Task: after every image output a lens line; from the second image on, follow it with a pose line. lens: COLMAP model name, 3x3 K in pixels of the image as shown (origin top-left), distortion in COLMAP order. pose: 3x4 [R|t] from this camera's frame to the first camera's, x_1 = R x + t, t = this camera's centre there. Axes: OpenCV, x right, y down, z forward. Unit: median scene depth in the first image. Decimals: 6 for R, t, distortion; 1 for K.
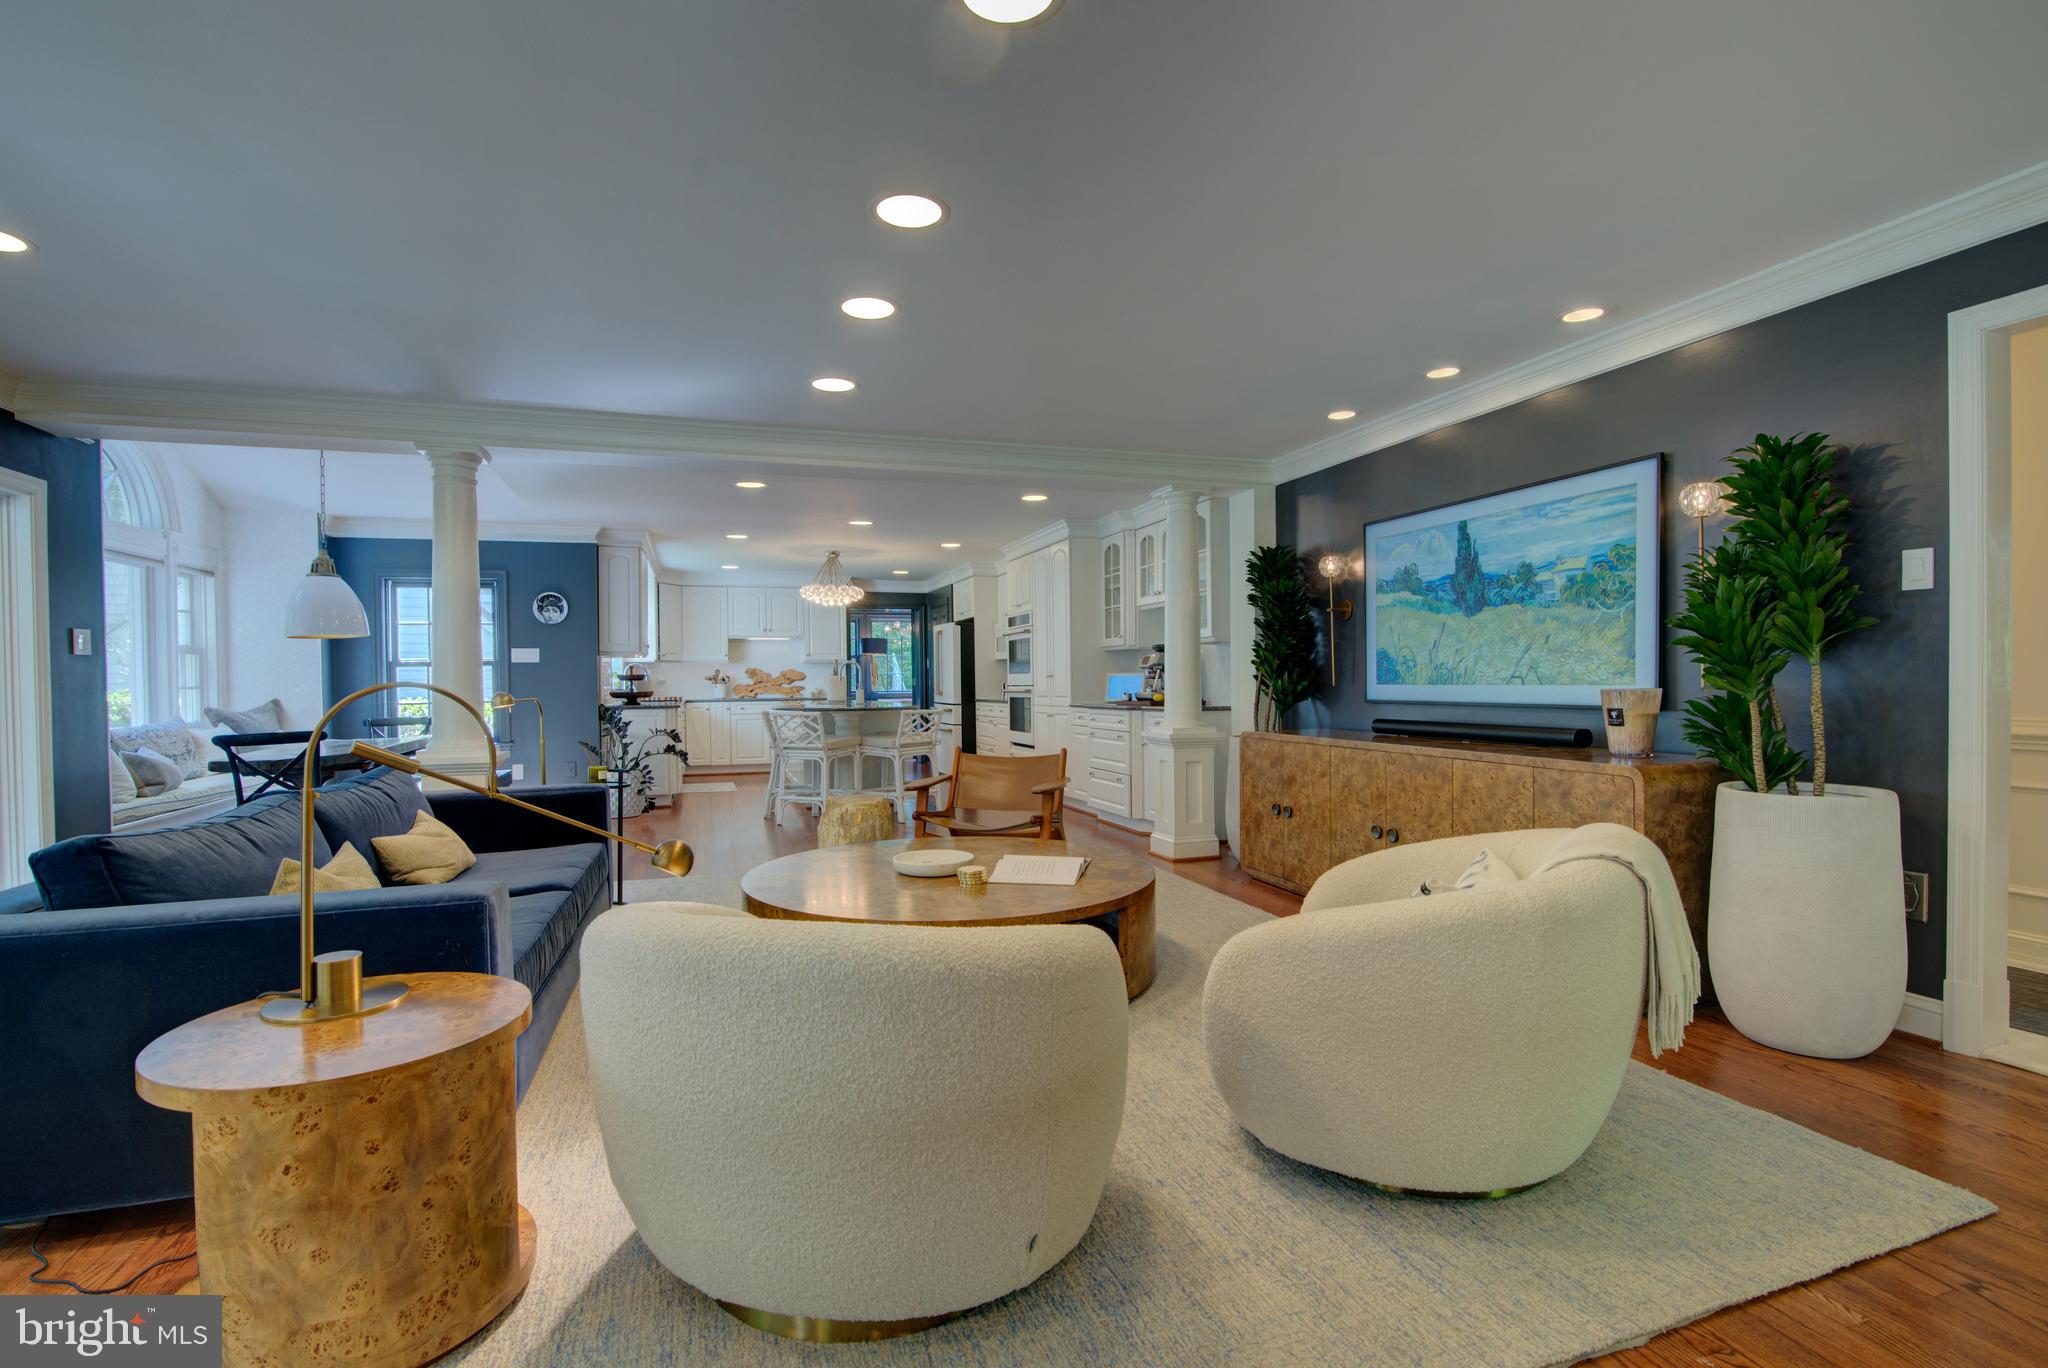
lens RADIAL K [[952.1, 0, 1024.1], [0, 952.1, 693.5], [0, 0, 1]] dist [-0.019935, 0.001307]
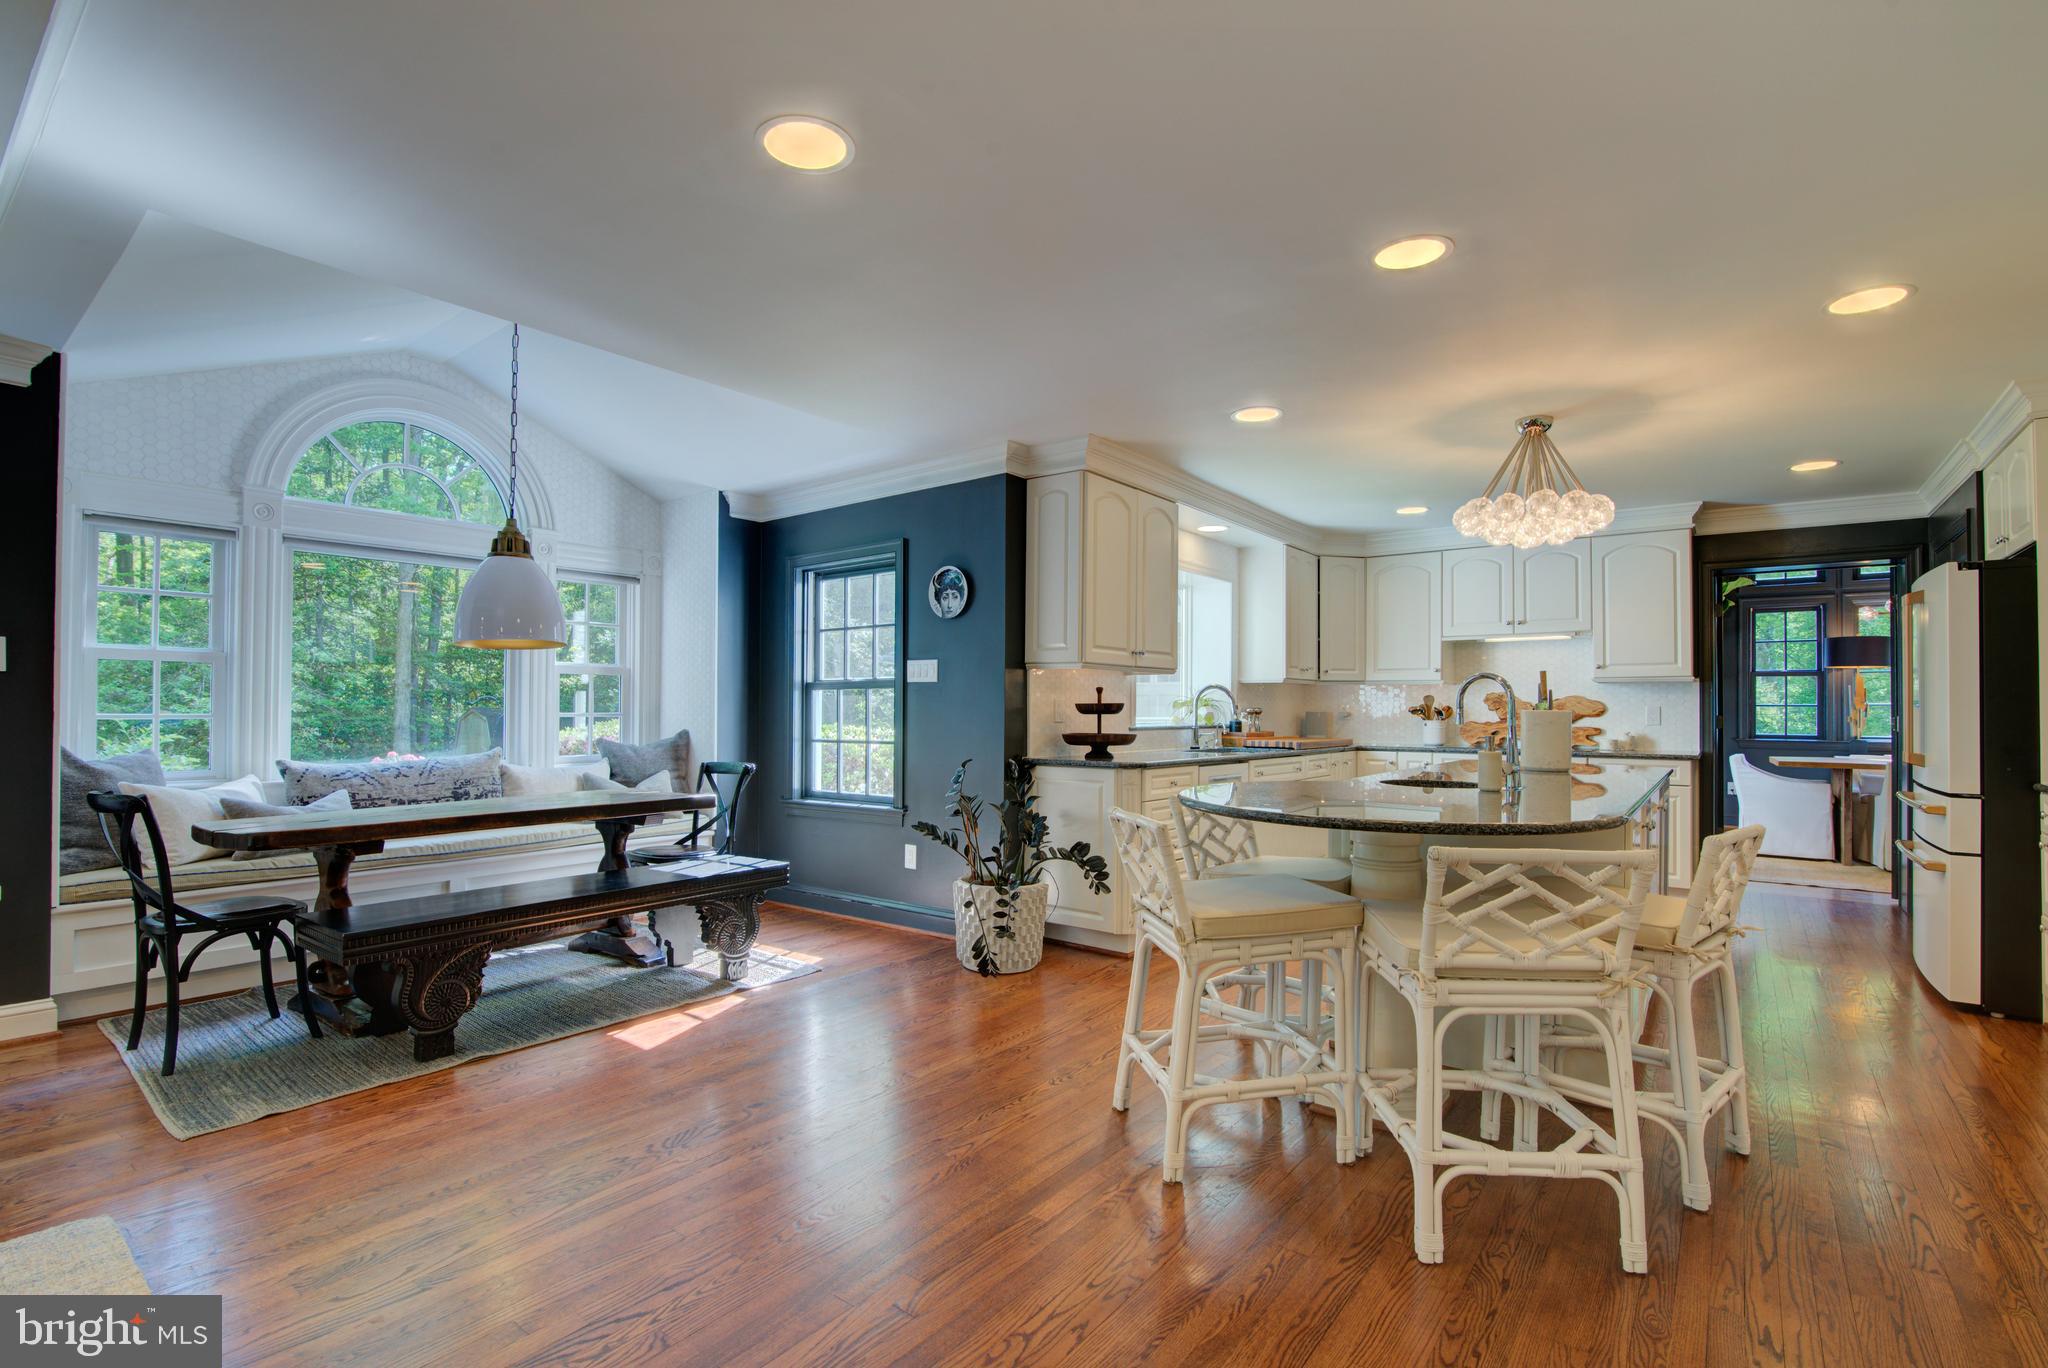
lens RADIAL K [[952.1, 0, 1024.1], [0, 952.1, 693.5], [0, 0, 1]] dist [-0.019935, 0.001307]
pose [[0.559083, 0.000433, -0.829112, 0.025483], [-0.023025, 0.999622, -0.015004, -0.015482], [0.828792, 0.027478, 0.558882, 0.611947]]
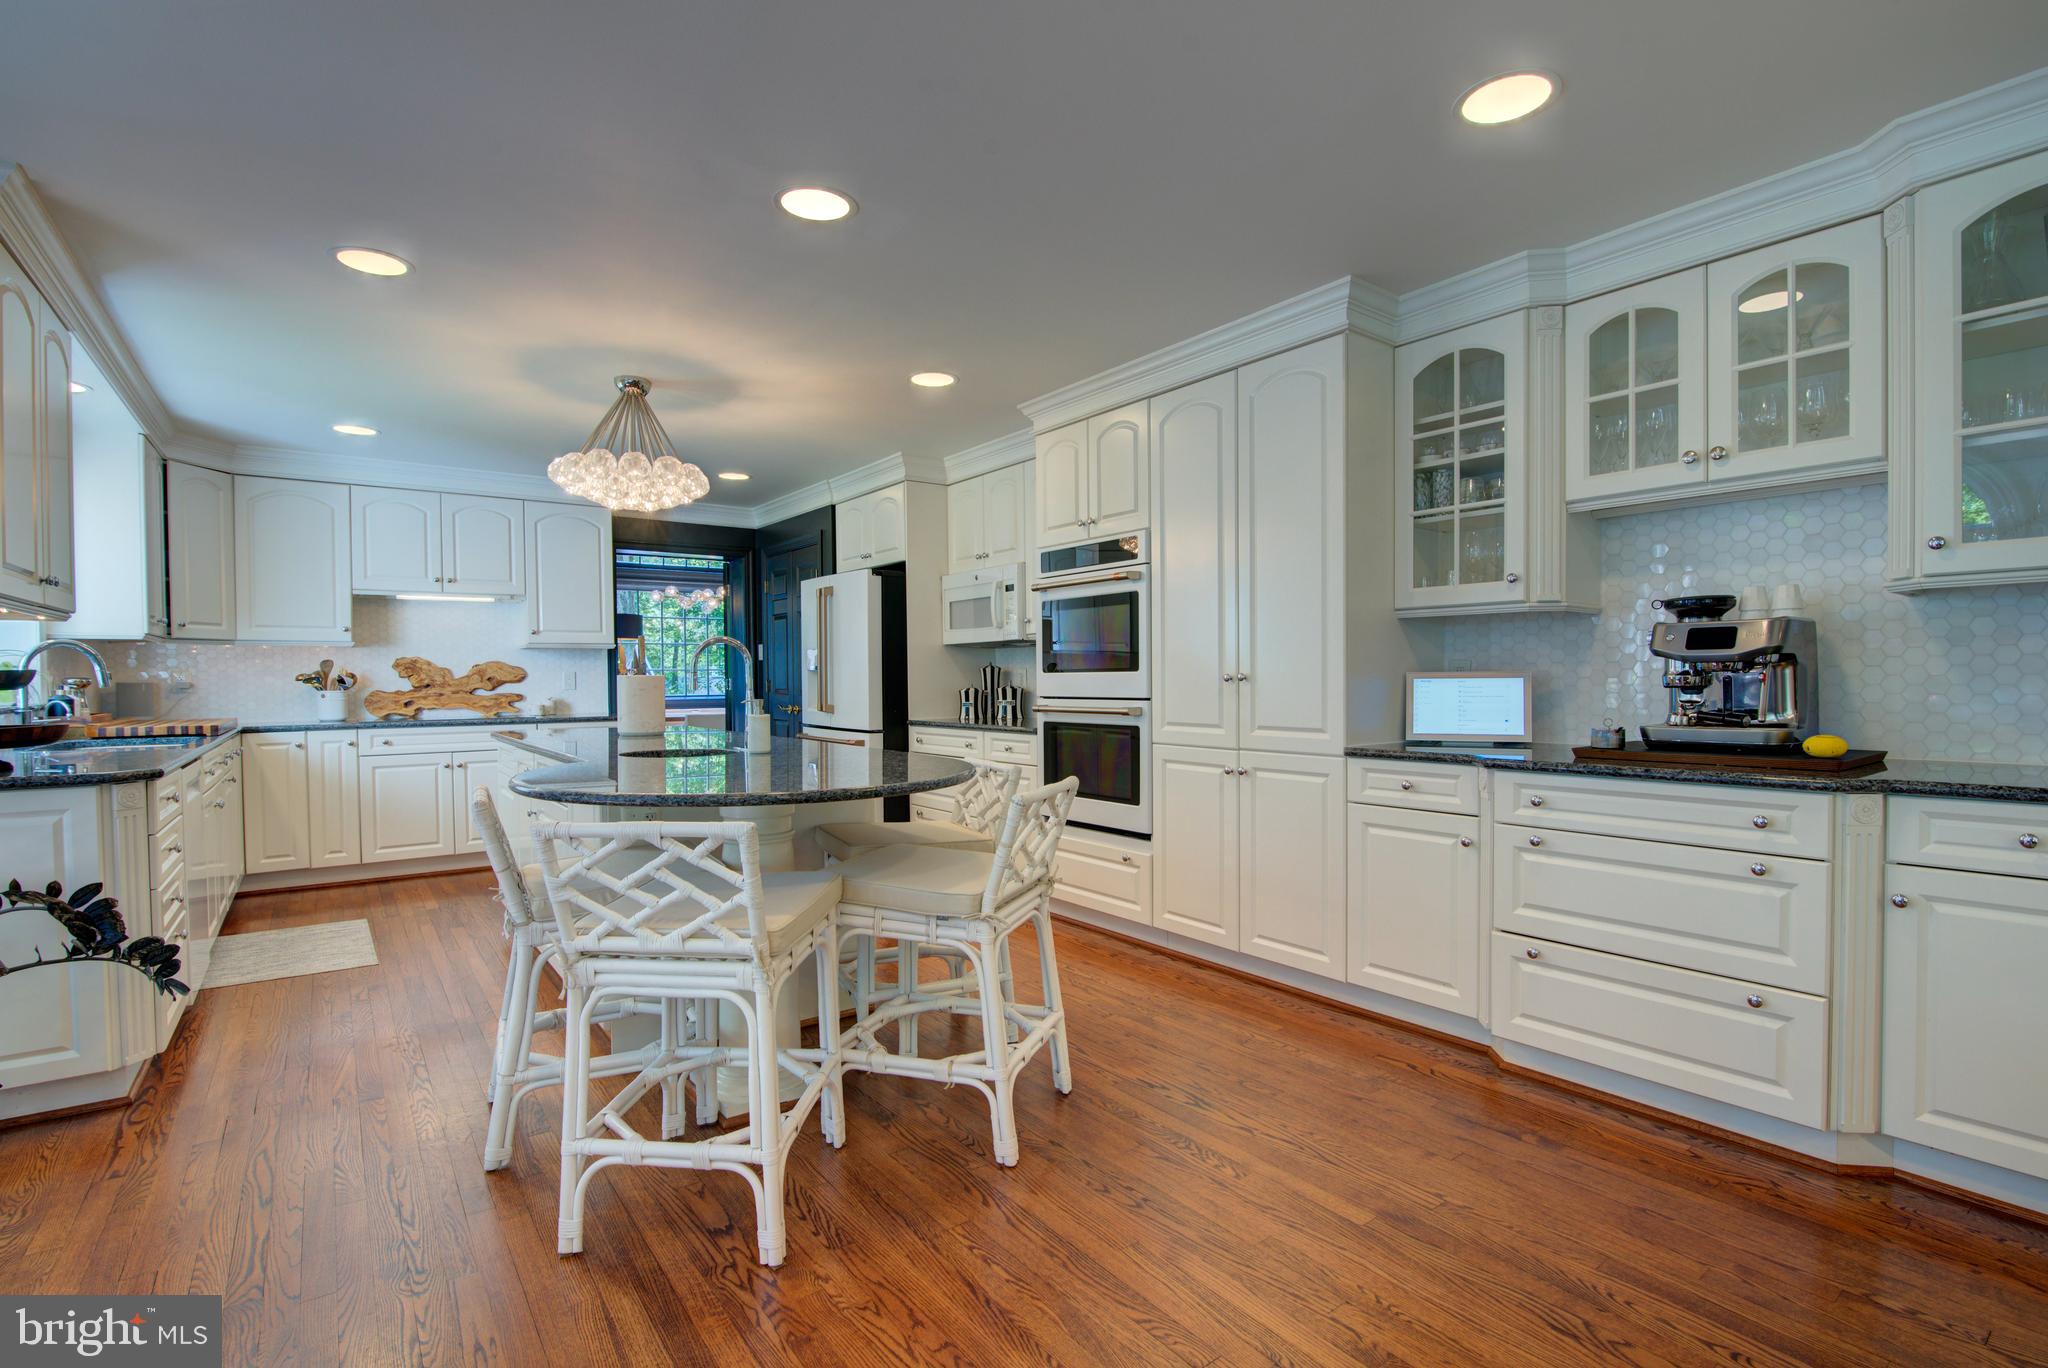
lens RADIAL K [[952.1, 0, 1024.1], [0, 952.1, 693.5], [0, 0, 1]] dist [-0.019935, 0.001307]
pose [[0.952067, -0.003810, 0.305866, -0.176154], [0.002573, 0.999987, 0.004446, -0.012666], [-0.305879, -0.003446, 0.952064, 0.581347]]
